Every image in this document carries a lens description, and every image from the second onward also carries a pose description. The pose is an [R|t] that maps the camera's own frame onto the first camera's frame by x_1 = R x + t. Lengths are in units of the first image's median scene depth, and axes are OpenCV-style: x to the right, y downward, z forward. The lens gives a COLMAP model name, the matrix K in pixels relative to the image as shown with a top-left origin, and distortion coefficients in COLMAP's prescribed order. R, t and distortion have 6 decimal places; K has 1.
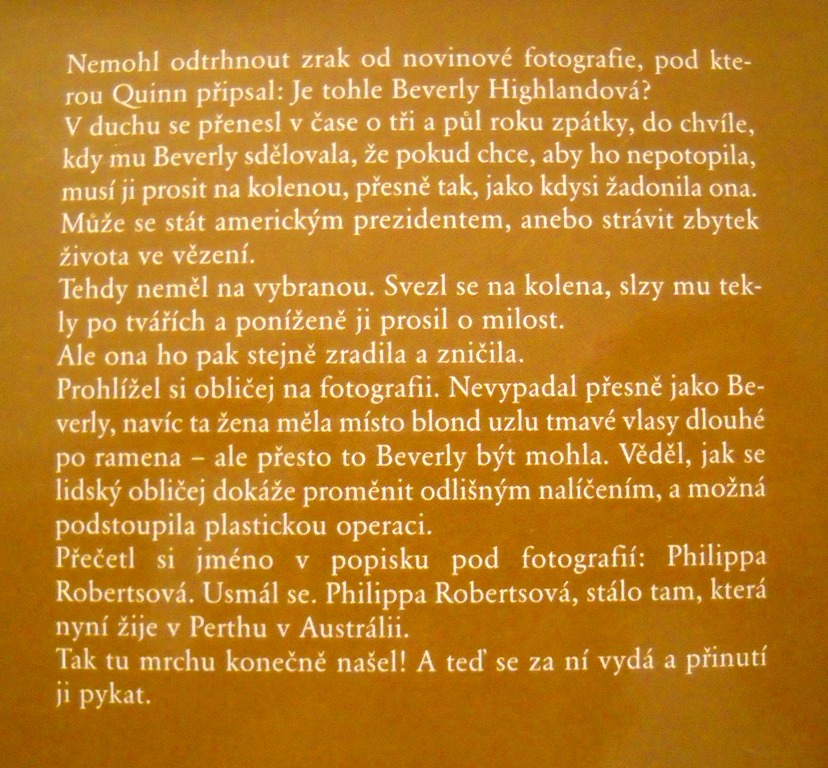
lens RADIAL K [[1068.6, 0, 409.7], [0, 1068.6, 383.7], [0, 0, 1]] dist [-0.081243, 0.000000]
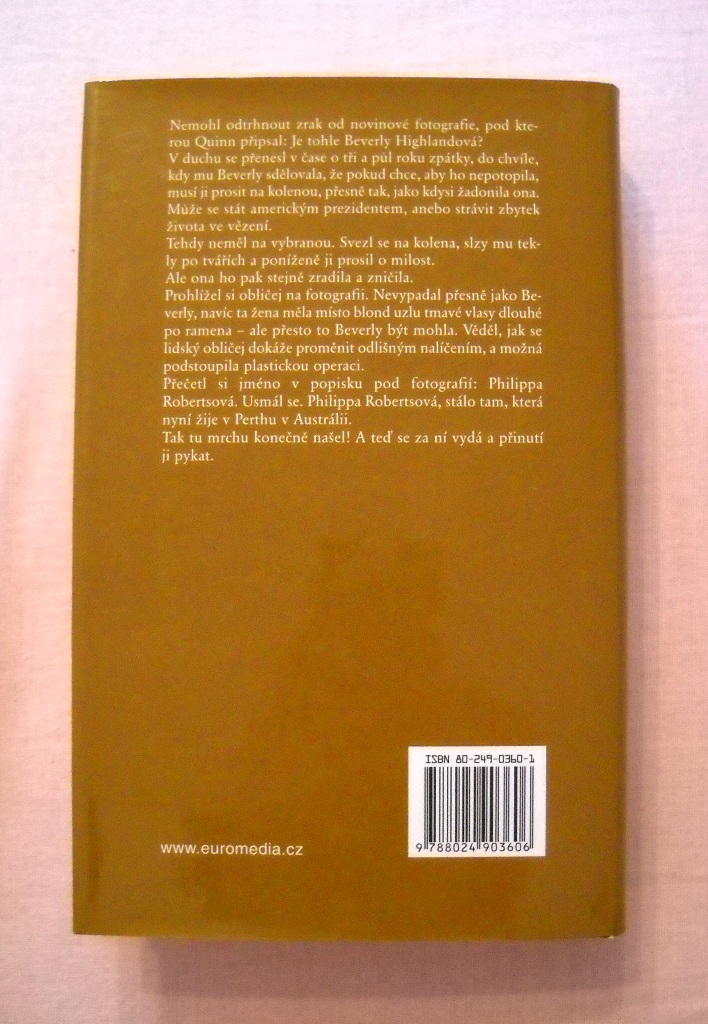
lens RADIAL K [[1161.1, 0, 357.9], [0, 1161.1, 512.8], [0, 0, 1]] dist [0.005657, 0.000000]
pose [[0.999975, 0.006495, -0.002734, 0.017179], [-0.006625, 0.998699, -0.050564, 0.495084], [0.002402, 0.050581, 0.998717, -1.043966]]
